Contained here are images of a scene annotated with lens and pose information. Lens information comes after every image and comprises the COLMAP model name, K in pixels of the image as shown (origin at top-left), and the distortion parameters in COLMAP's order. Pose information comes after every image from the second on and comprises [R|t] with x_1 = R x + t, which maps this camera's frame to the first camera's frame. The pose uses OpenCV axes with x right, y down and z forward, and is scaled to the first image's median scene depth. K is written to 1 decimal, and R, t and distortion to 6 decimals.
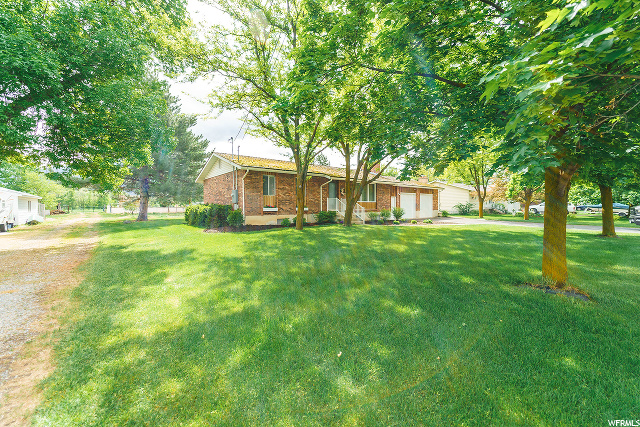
lens RADIAL K [[264.7, 0, 318.1], [0, 264.7, 212.2], [0, 0, 1]] dist [0.001353, 0.000096]
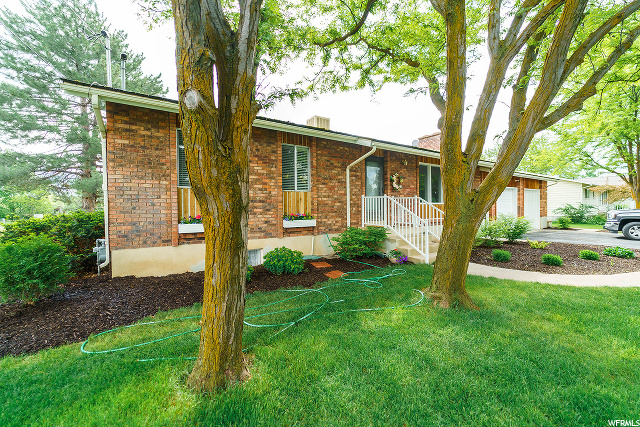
lens RADIAL K [[264.7, 0, 318.1], [0, 264.7, 212.2], [0, 0, 1]] dist [0.001353, 0.000096]
pose [[0.994968, -0.000229, -0.100191, 0.006589], [-0.000142, 0.999993, -0.003694, -0.025394], [0.100191, 0.003690, 0.994961, 0.575260]]
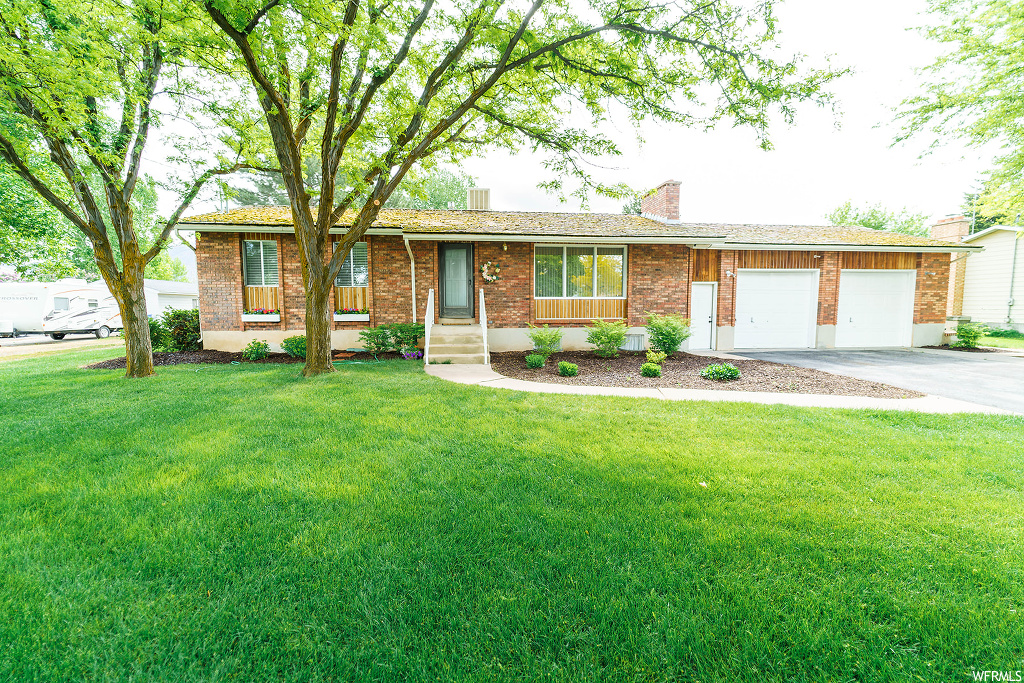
lens RADIAL K [[423.5, 0, 508.9], [0, 423.5, 339.4], [0, 0, 1]] dist [0.001353, 0.000096]
pose [[0.839031, 0.048829, -0.541889, 0.483360], [-0.014913, 0.997654, 0.066807, -0.024162], [0.543880, -0.047971, 0.837791, 0.542425]]
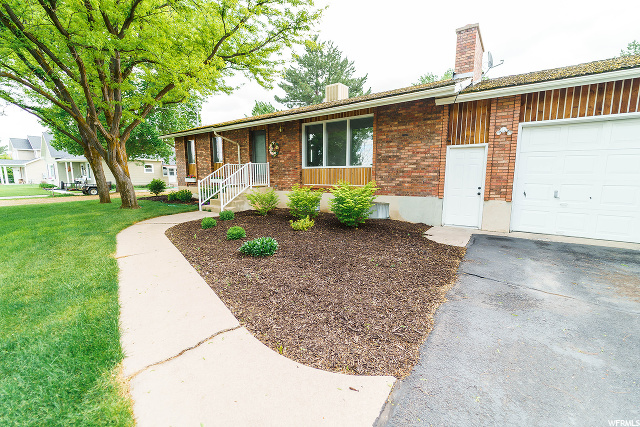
lens RADIAL K [[264.7, 0, 318.1], [0, 264.7, 212.2], [0, 0, 1]] dist [0.001353, 0.000096]
pose [[0.247975, 0.145655, -0.957754, 0.675624], [-0.018144, 0.989158, 0.145733, -0.035214], [0.968596, -0.018761, 0.247929, 1.025972]]
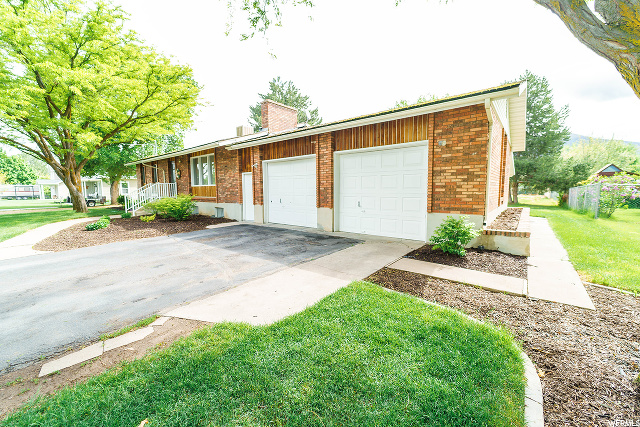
lens RADIAL K [[256.3, 0, 318.7], [0, 256.3, 210.5], [0, 0, 1]] dist [0.001773, -0.000041]
pose [[0.183582, 0.089482, -0.978923, 0.985170], [-0.009409, 0.995963, 0.089275, -0.043964], [0.982959, -0.007178, 0.183683, 1.362908]]
